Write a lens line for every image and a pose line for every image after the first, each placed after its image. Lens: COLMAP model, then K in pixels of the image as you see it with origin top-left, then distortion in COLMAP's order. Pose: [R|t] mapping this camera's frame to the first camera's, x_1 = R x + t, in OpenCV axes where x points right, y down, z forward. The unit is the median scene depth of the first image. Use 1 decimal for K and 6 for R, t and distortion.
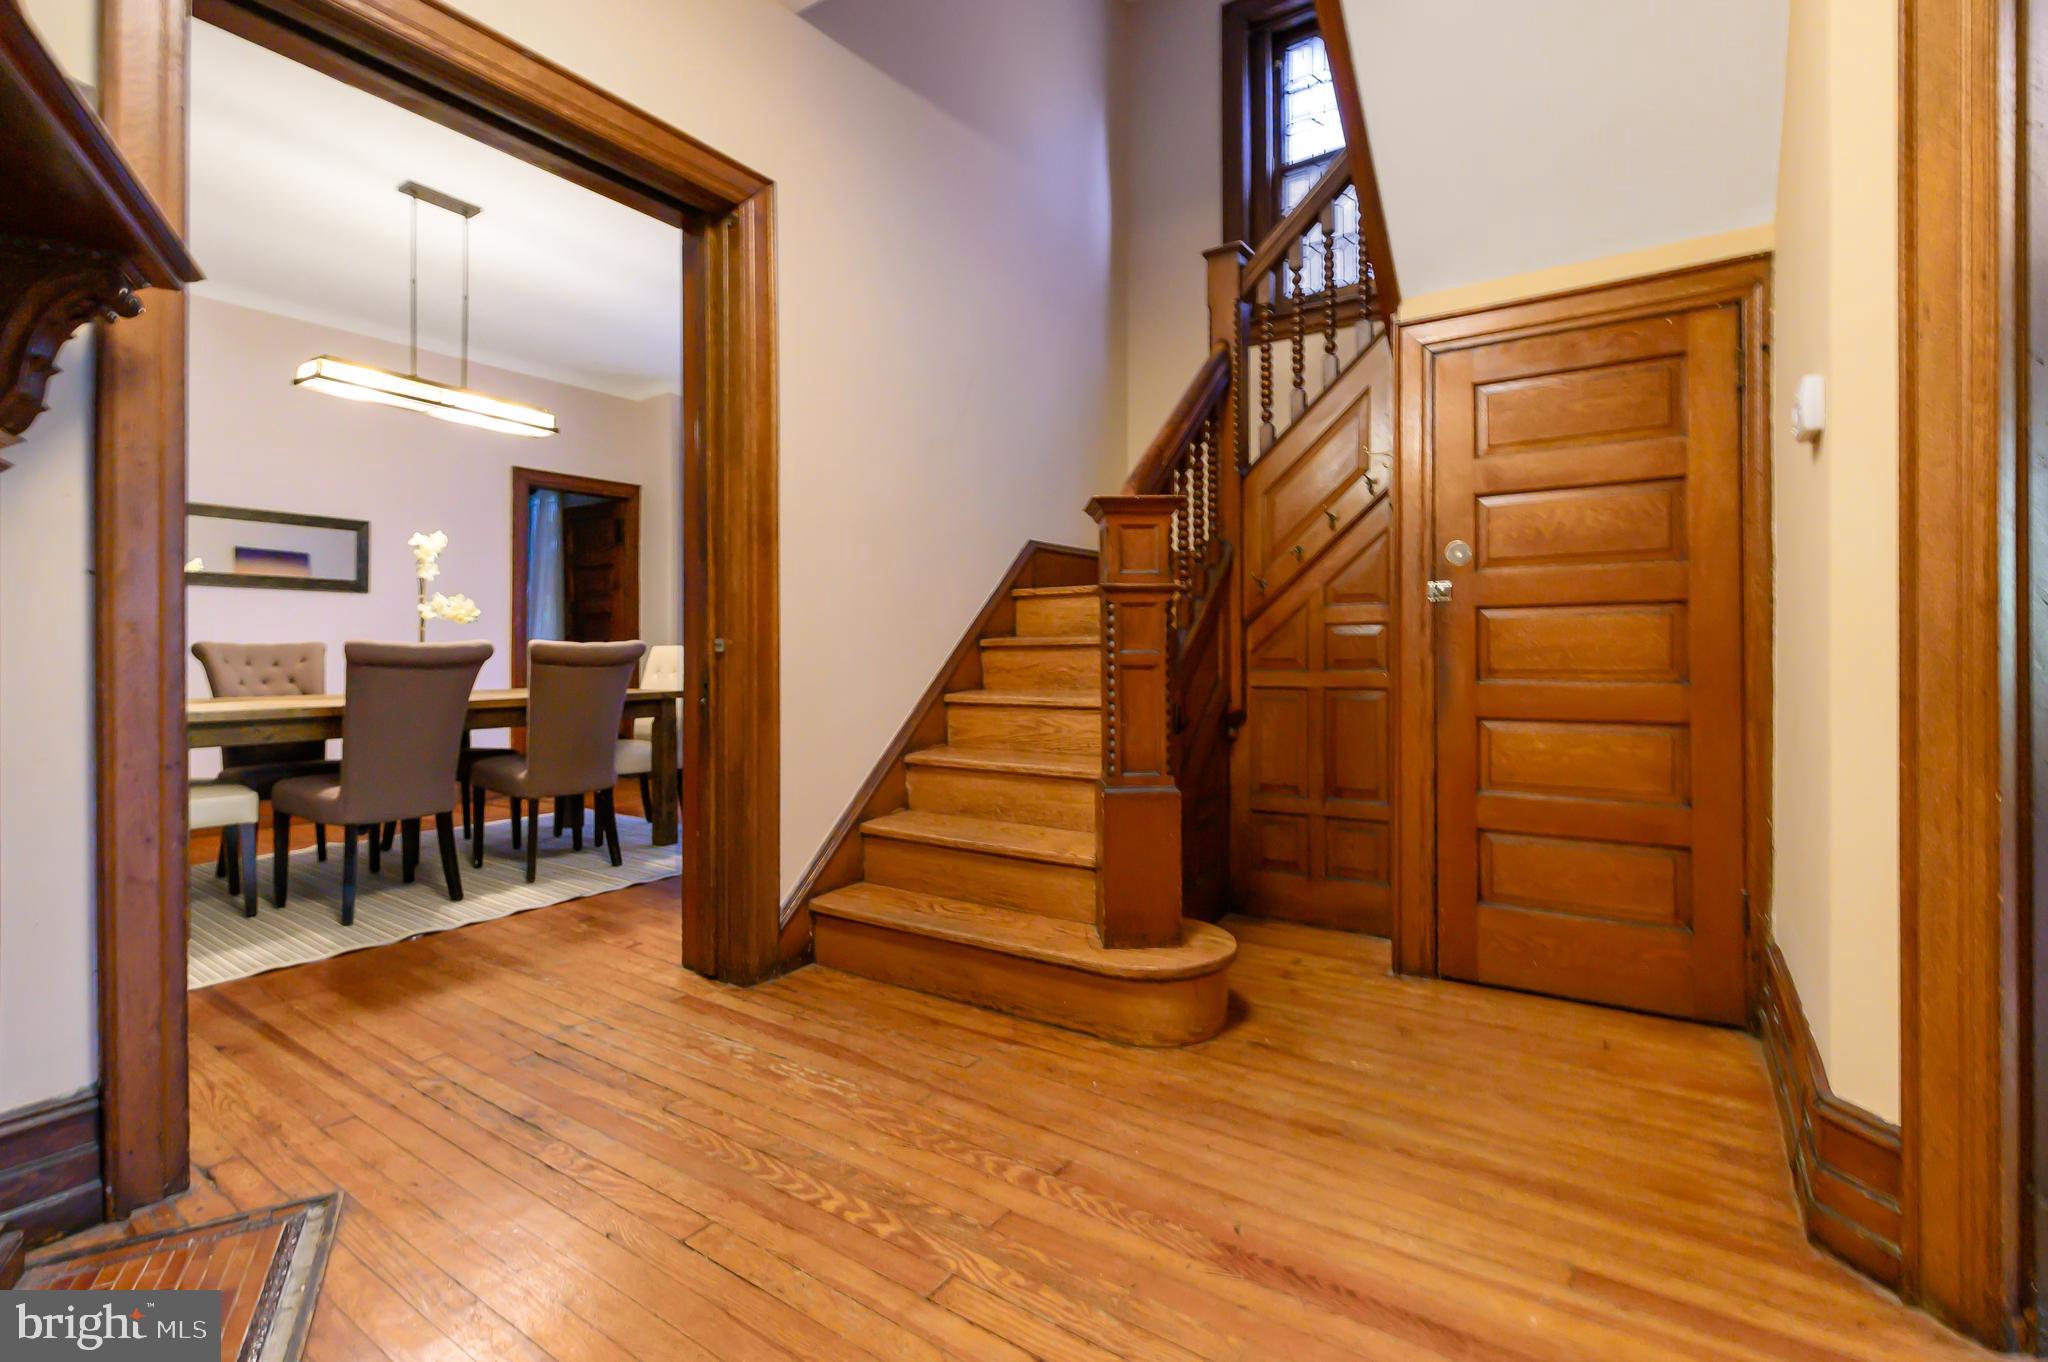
lens RADIAL K [[898.4, 0, 1025.7], [0, 898.4, 661.5], [0, 0, 1]] dist [-0.000631, -0.000159]
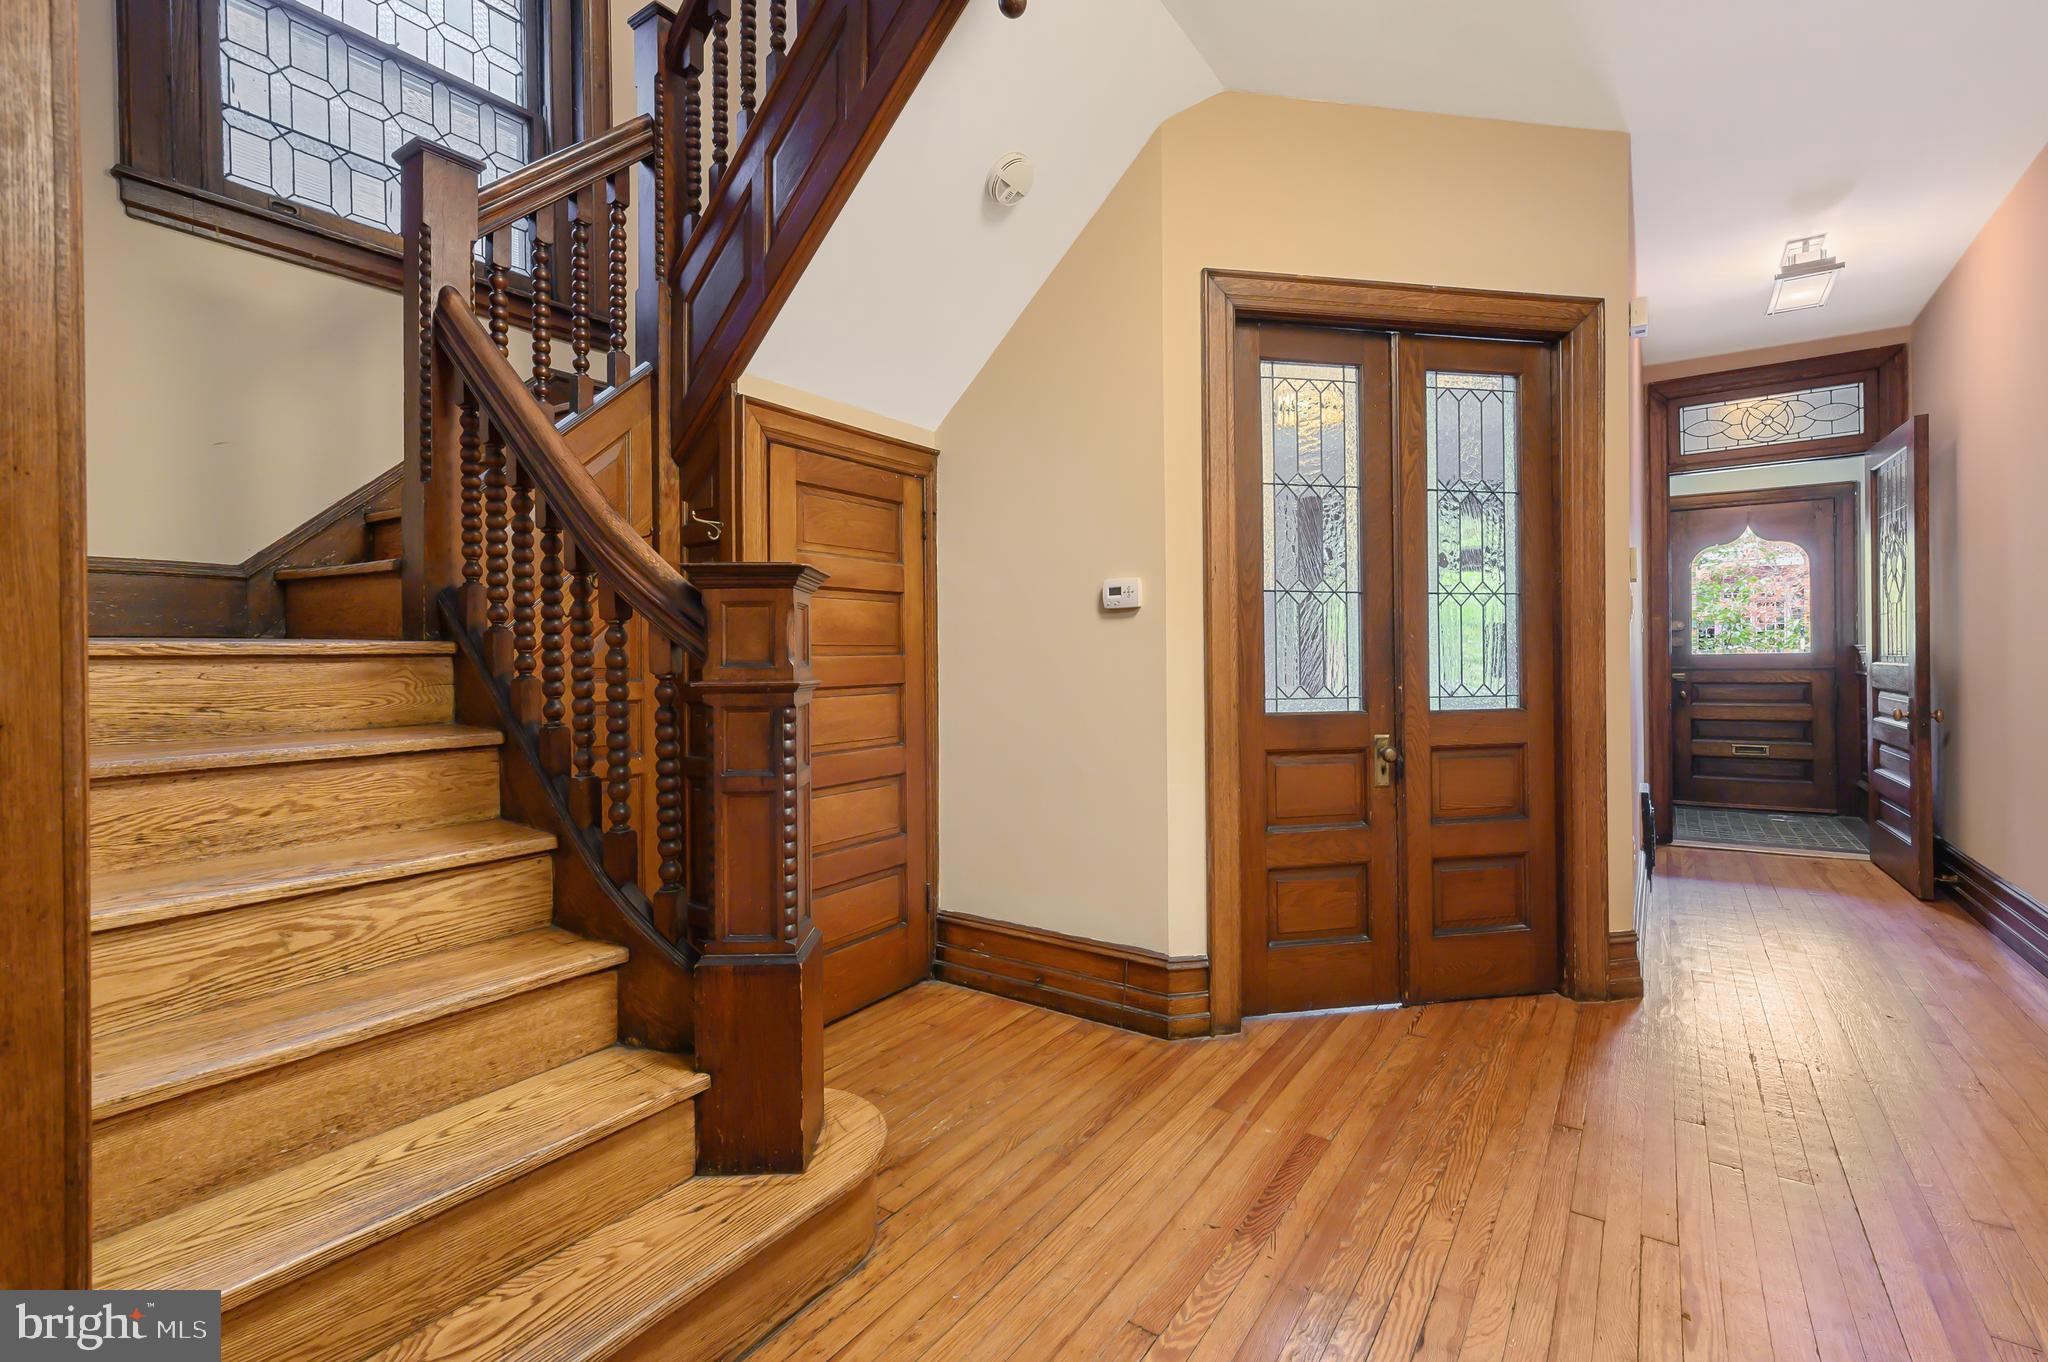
lens RADIAL K [[924.5, 0, 1024.0], [0, 924.5, 681.0], [0, 0, 1]] dist [0.003538, 0.000528]
pose [[0.001172, -0.017348, 0.999849, -0.702570], [0.021850, 0.999611, 0.017318, -0.097955], [-0.999761, 0.021827, 0.001551, 0.855044]]
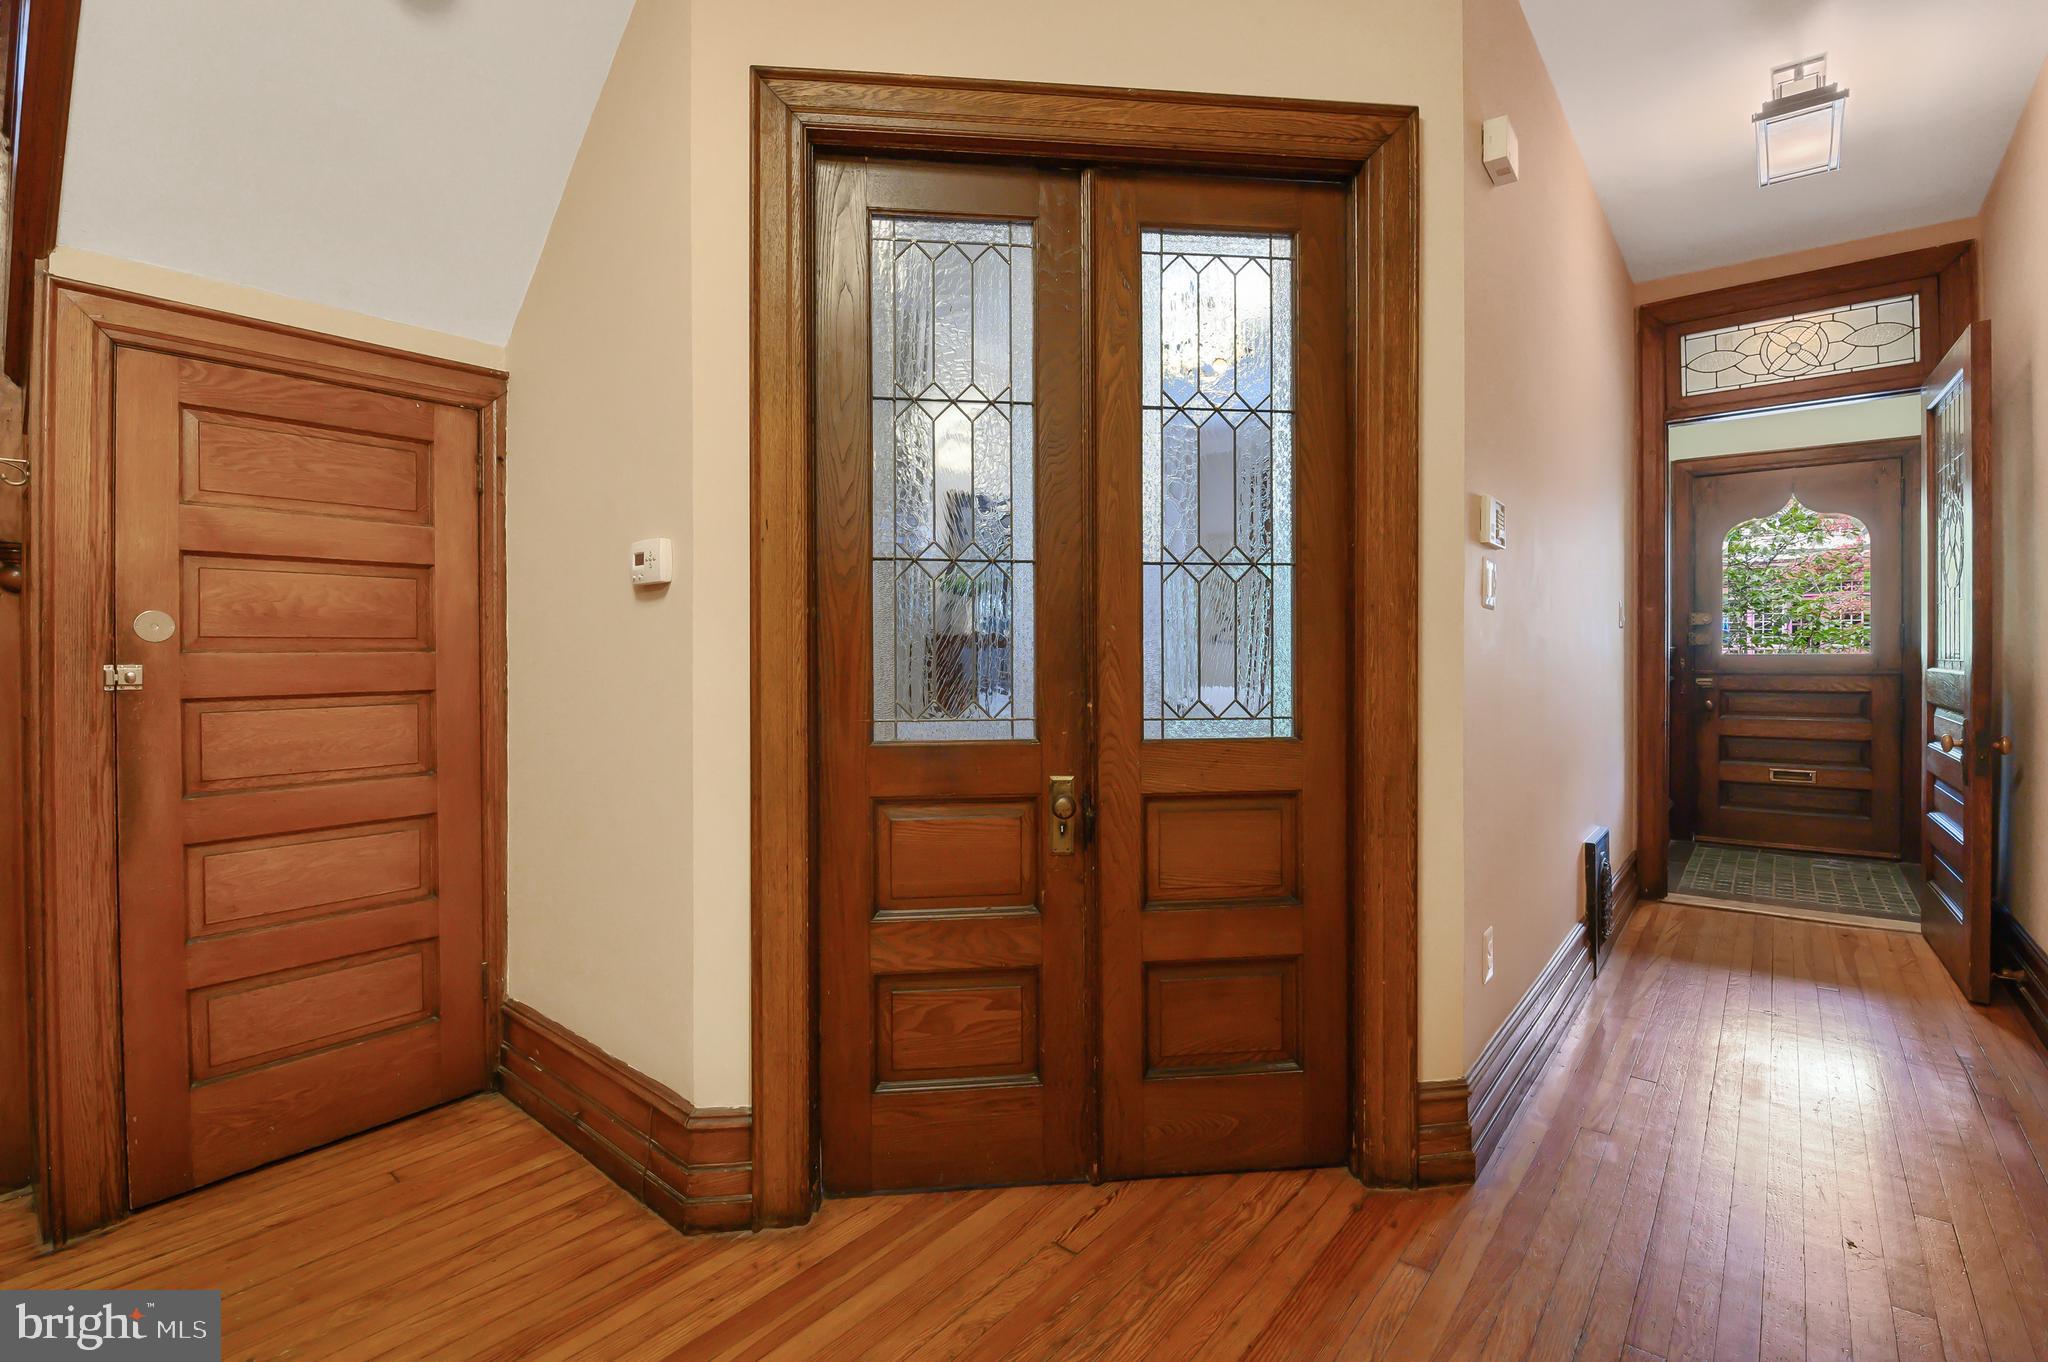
lens RADIAL K [[918.2, 0, 1029.6], [0, 918.2, 681.5], [0, 0, 1]] dist [-0.003037, -0.009576]
pose [[0.090436, -0.023434, 0.995627, -0.224015], [0.015292, 0.999638, 0.022139, -0.096206], [-0.995785, 0.013223, 0.090762, 0.265984]]
